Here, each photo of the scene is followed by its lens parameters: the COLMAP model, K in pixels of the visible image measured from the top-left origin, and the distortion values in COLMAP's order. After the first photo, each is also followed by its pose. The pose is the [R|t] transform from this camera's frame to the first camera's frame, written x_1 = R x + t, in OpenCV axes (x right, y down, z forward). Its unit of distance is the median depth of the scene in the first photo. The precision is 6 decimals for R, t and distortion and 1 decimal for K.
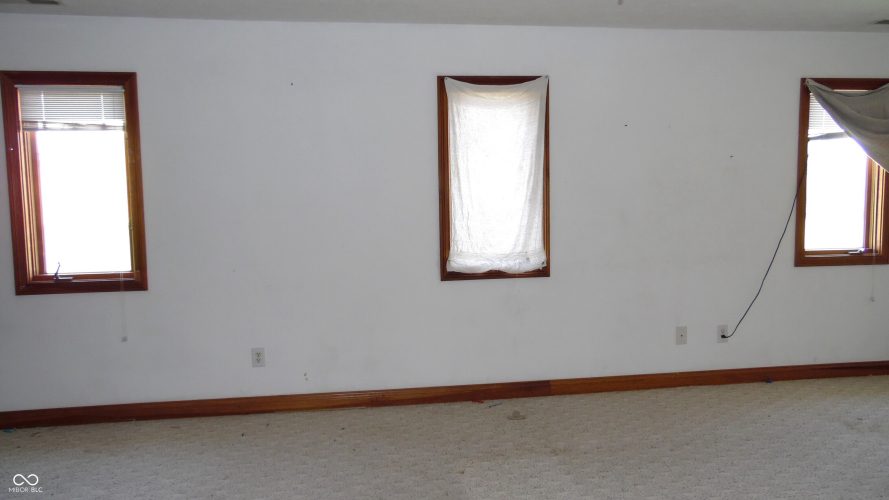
lens RADIAL K [[660.8, 0, 444.5], [0, 660.8, 250.0], [0, 0, 1]] dist [-0.030270, 0.001760]
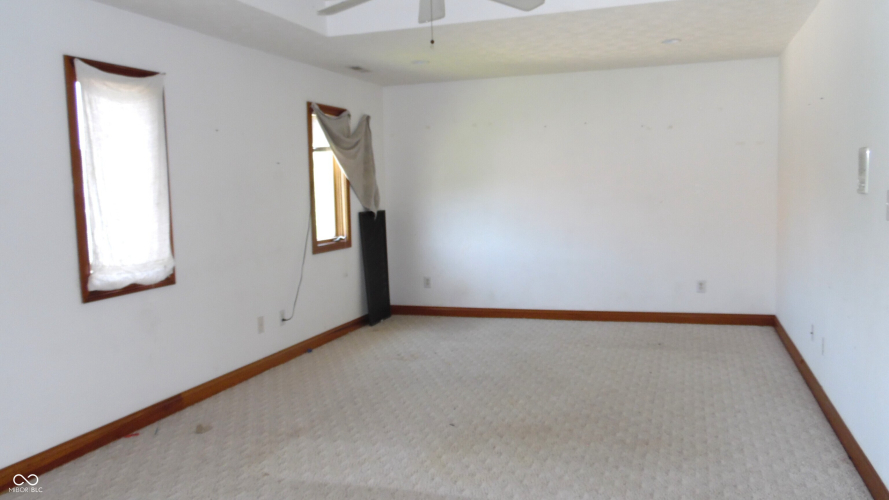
lens RADIAL K [[711.9, 0, 444.5], [0, 711.9, 250.0], [0, 0, 1]] dist [0.000497, 0.002218]
pose [[0.450009, -0.076425, 0.889748, -0.590405], [0.096368, 0.994669, 0.036697, -0.009033], [-0.887809, 0.069229, 0.454975, 0.188824]]
